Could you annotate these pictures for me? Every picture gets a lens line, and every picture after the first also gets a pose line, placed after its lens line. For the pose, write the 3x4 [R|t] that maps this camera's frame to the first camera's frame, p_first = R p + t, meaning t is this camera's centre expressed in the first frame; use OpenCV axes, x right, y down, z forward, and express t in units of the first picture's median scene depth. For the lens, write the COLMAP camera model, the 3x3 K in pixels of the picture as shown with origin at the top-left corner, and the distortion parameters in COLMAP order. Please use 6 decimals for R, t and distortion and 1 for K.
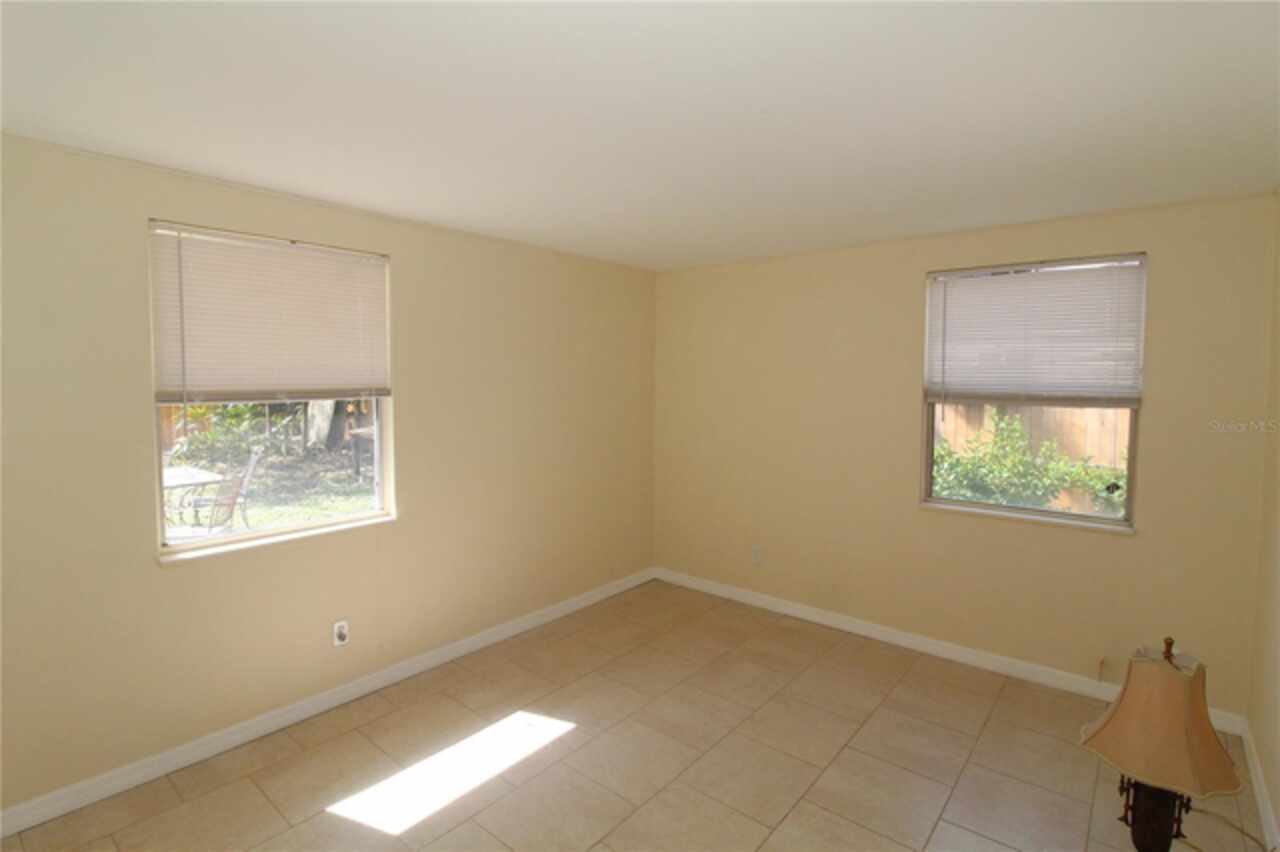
lens RADIAL K [[598.1, 0, 637.3], [0, 598.1, 407.4], [0, 0, 1]] dist [-0.000394, -0.010287]
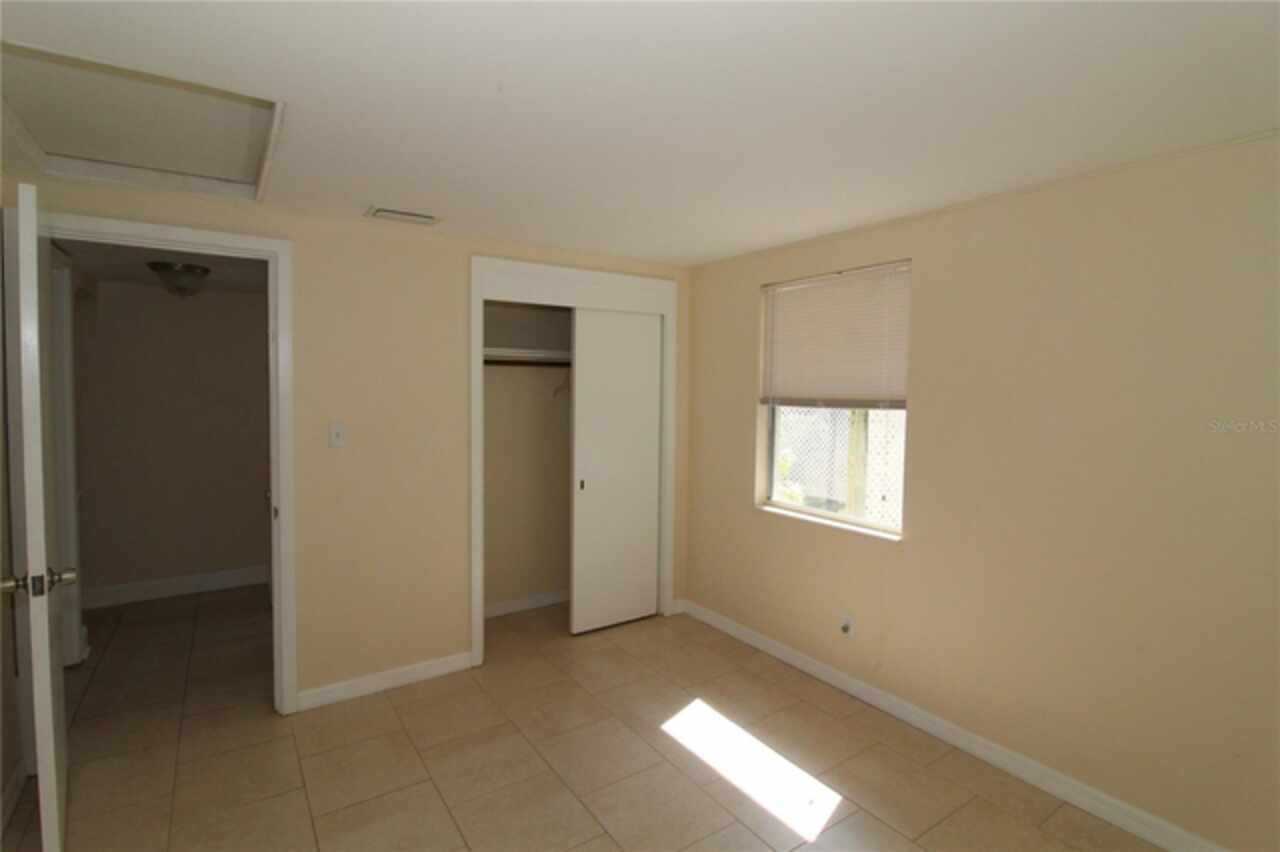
lens RADIAL K [[598.1, 0, 637.3], [0, 598.1, 407.4], [0, 0, 1]] dist [-0.000394, -0.010287]
pose [[-0.239837, 0.032435, -0.970271, 0.652118], [-0.060487, 0.997001, 0.048280, -0.044804], [0.968927, 0.070269, -0.237156, 0.892078]]
